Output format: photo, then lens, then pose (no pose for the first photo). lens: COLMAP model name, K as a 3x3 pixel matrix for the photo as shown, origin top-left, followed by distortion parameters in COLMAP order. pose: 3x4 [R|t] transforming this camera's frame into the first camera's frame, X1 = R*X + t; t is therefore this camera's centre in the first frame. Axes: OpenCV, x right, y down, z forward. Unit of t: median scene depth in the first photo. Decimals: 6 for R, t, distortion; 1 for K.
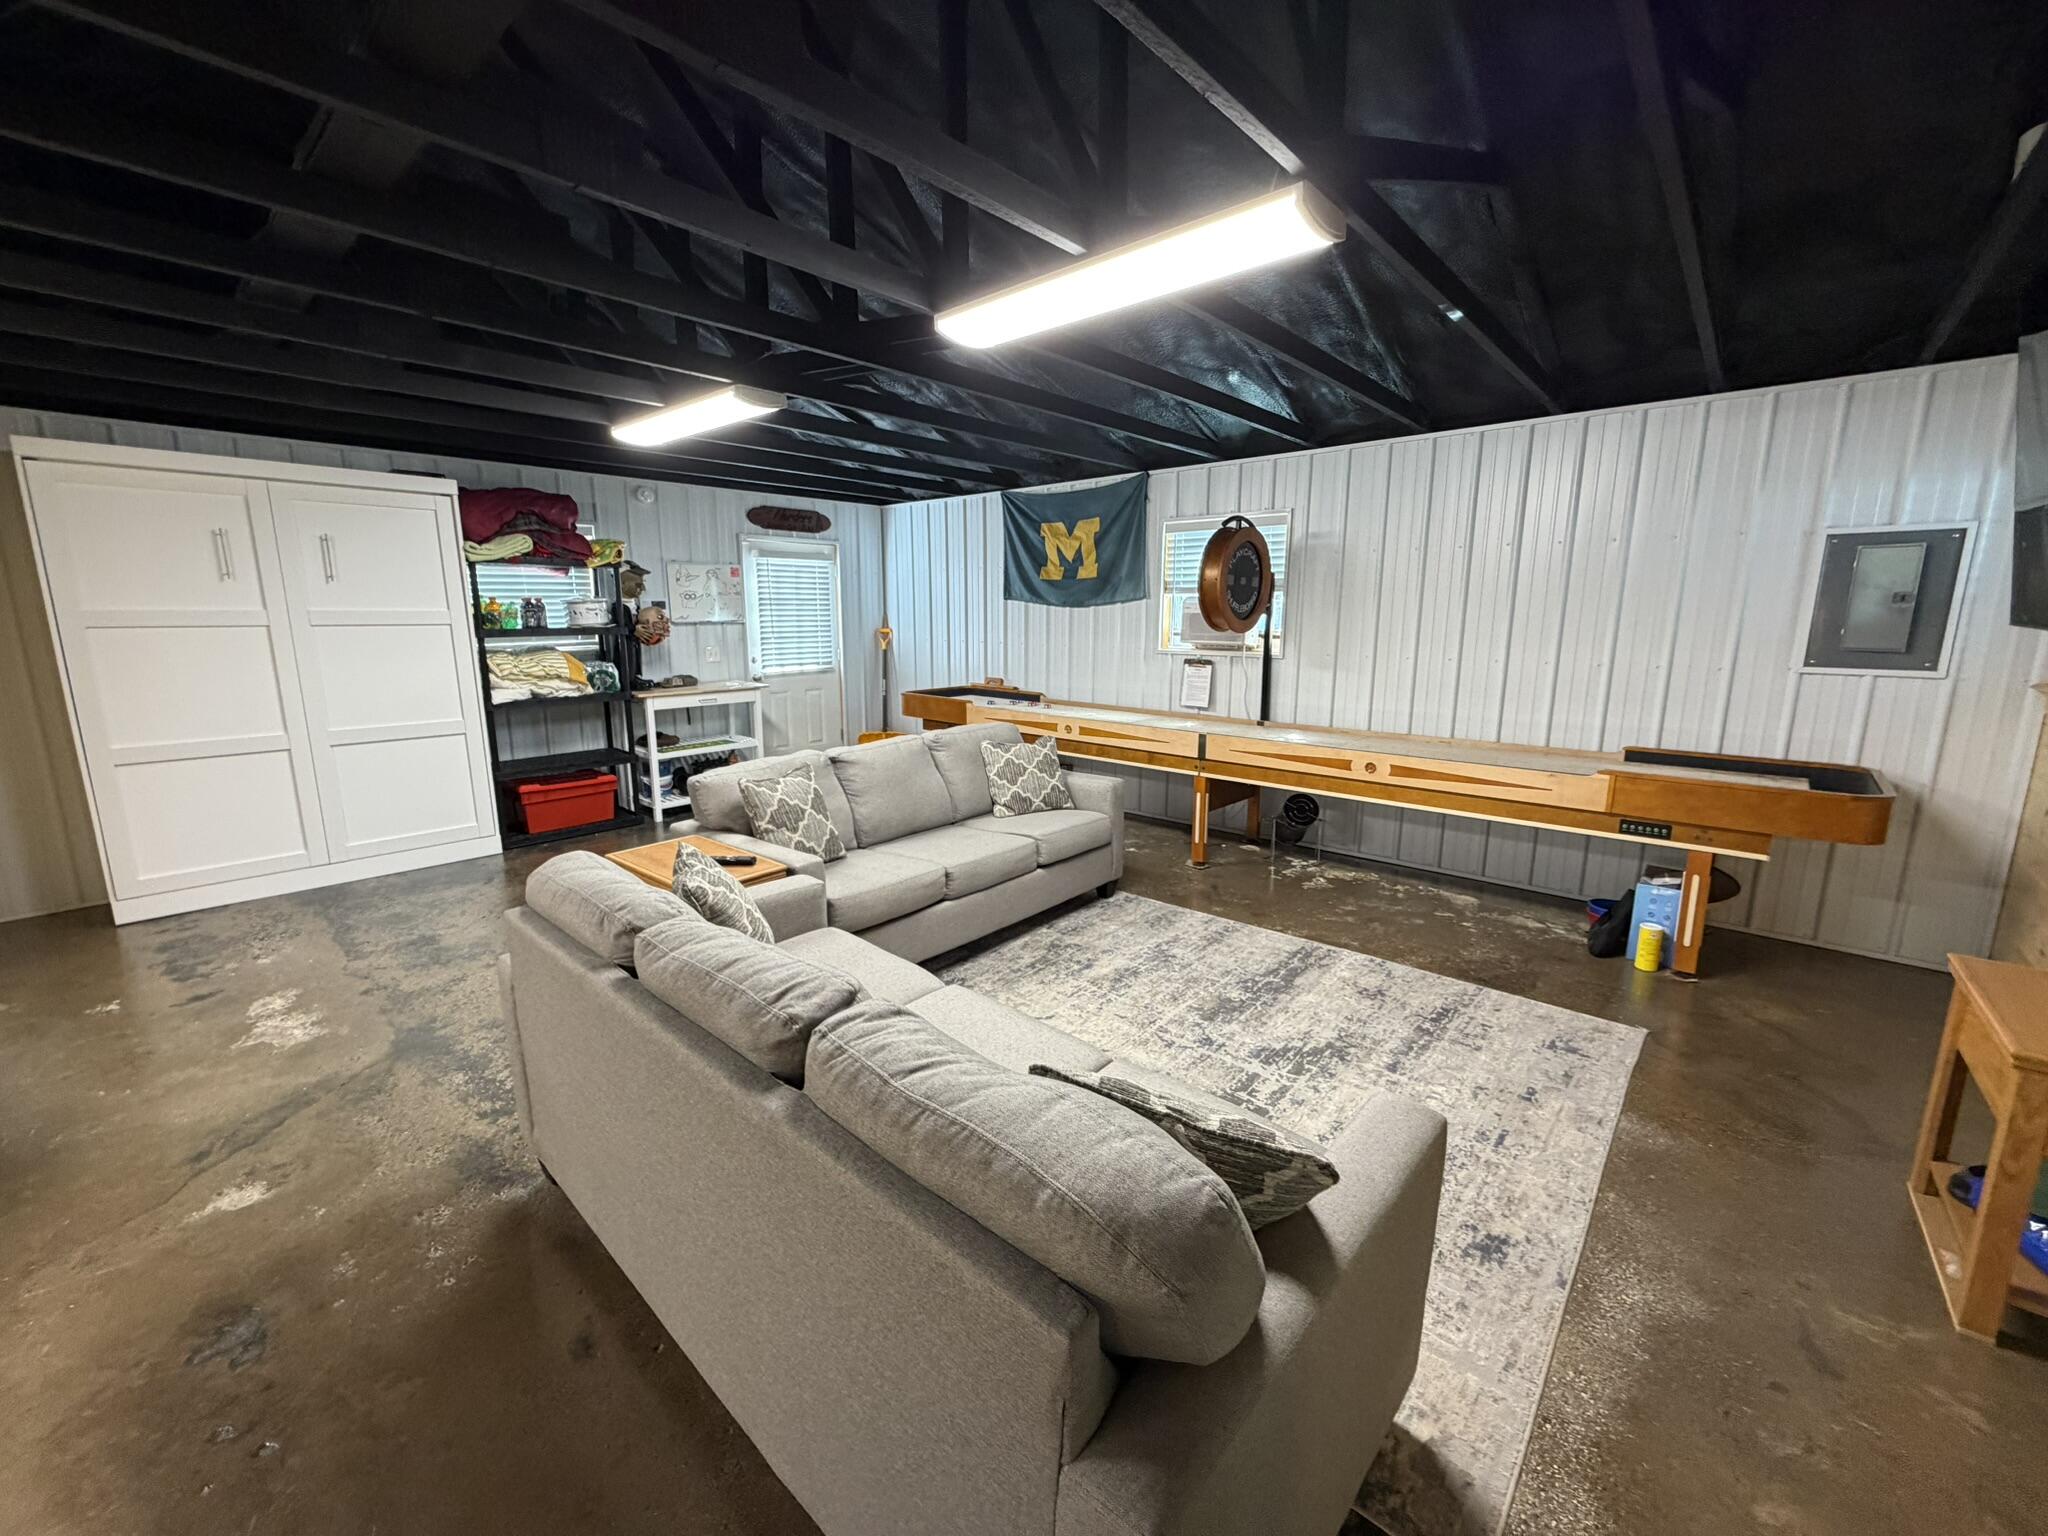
lens RADIAL K [[820.6, 0, 1019.7], [0, 820.6, 762.7], [0, 0, 1]] dist [0.002075, 0.000556]
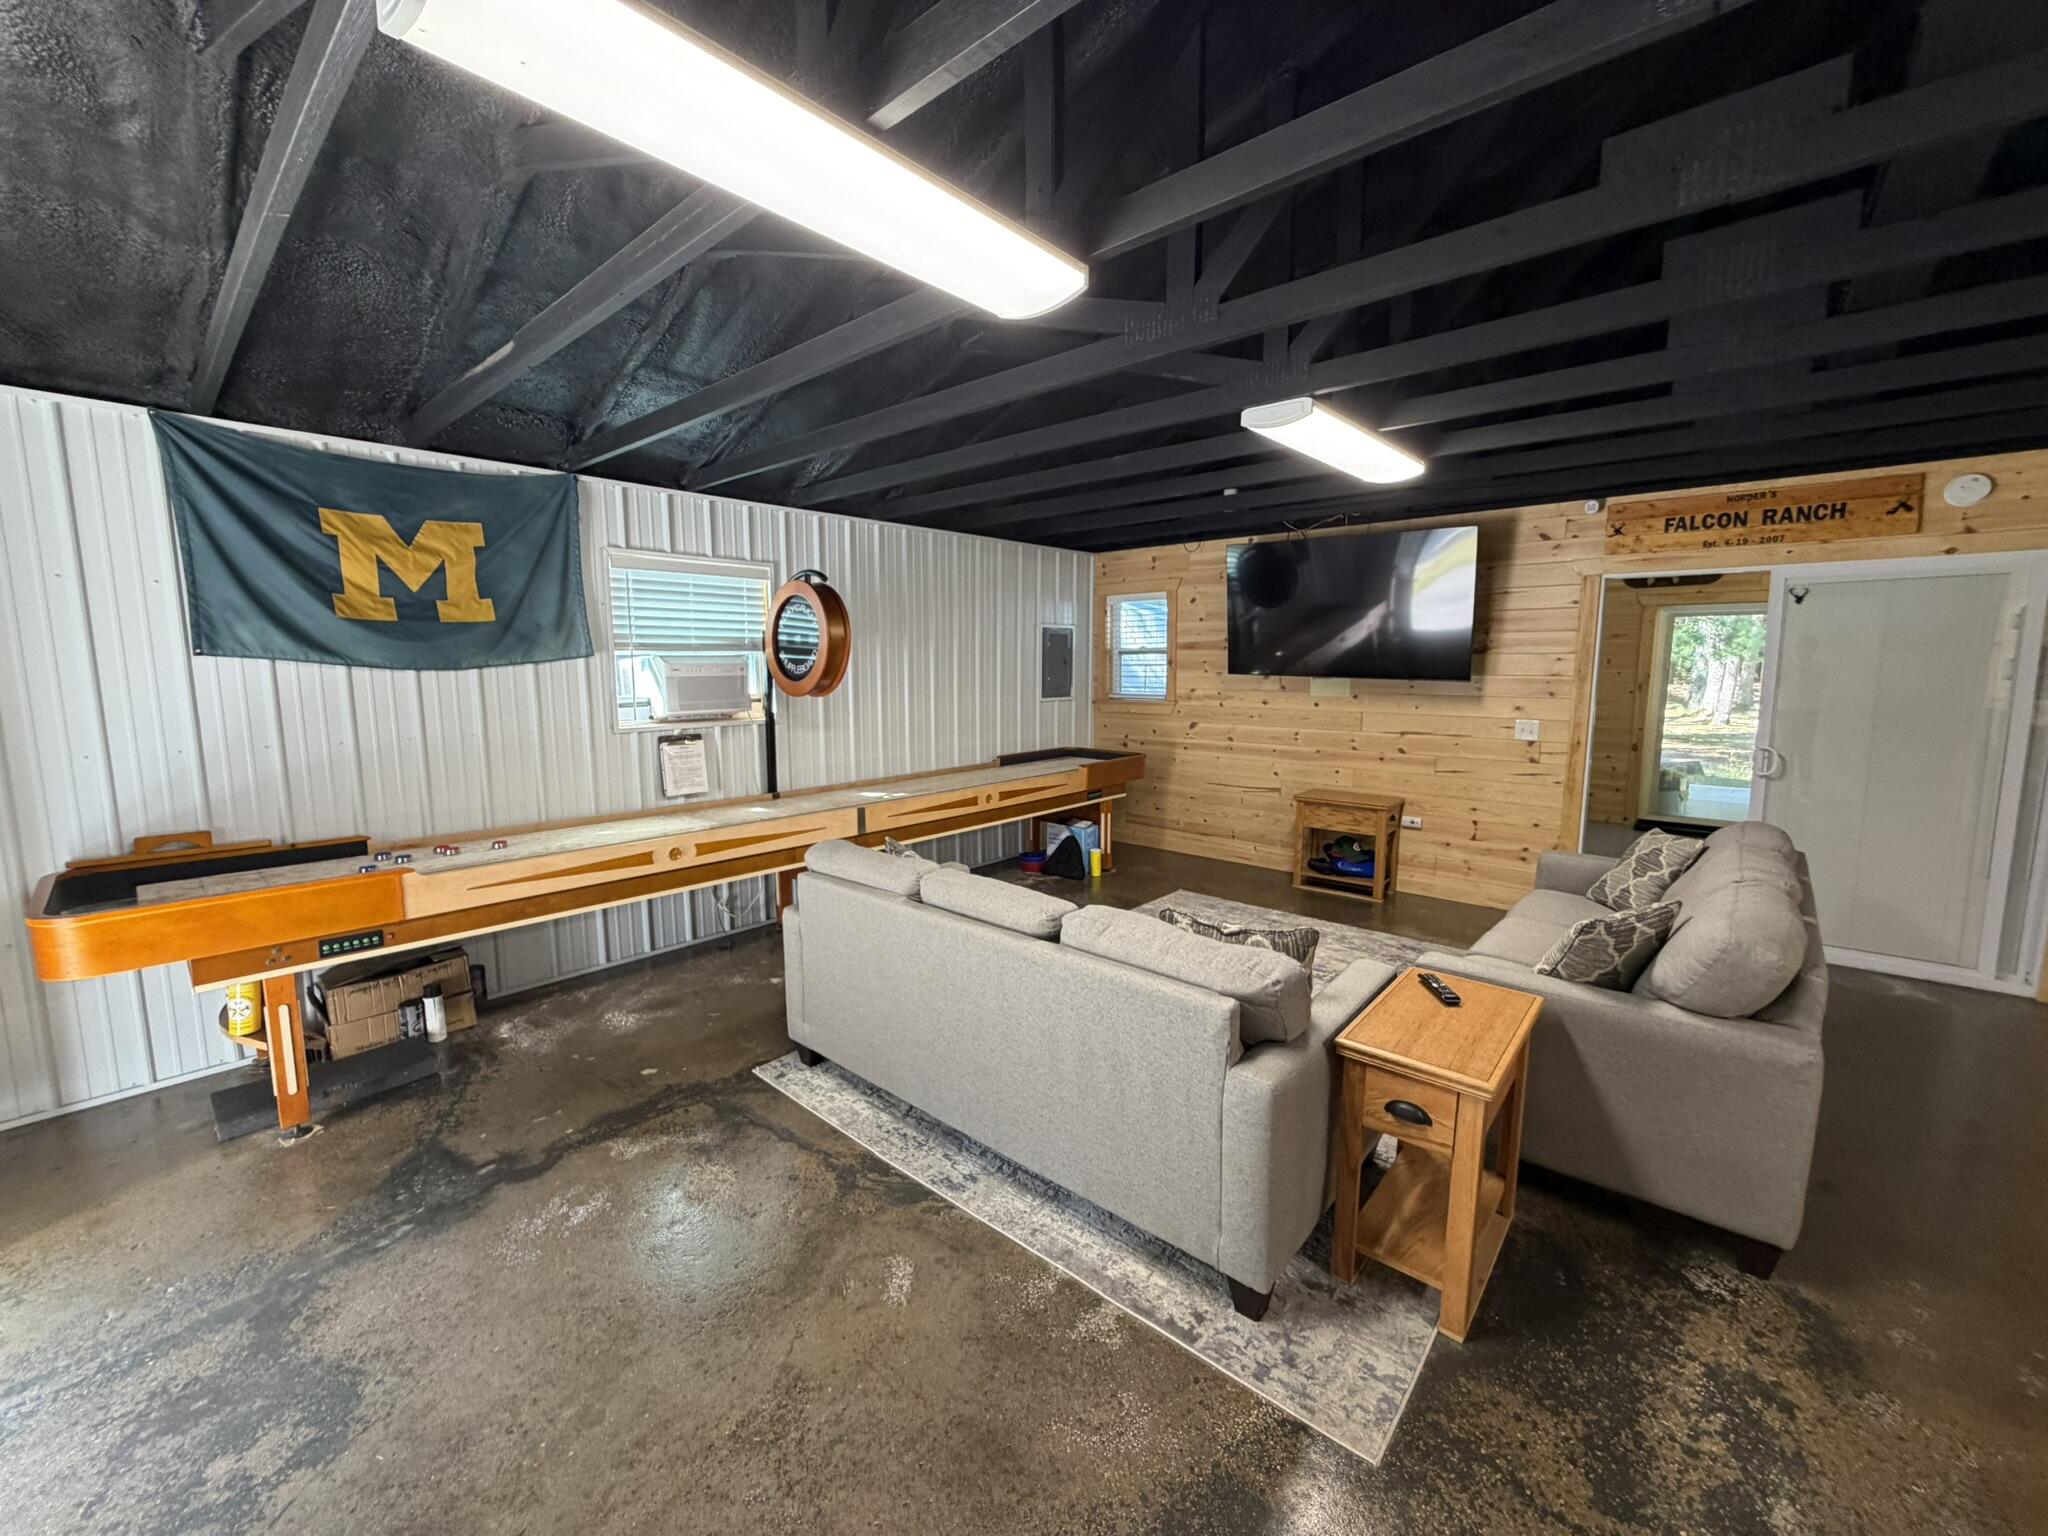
lens RADIAL K [[820.6, 0, 1019.7], [0, 820.6, 762.7], [0, 0, 1]] dist [0.002075, 0.000556]
pose [[-0.003296, -0.123613, 0.992325, -0.519302], [0.186802, 0.974787, 0.122049, -0.124710], [-0.982392, 0.185771, 0.019878, 0.620408]]
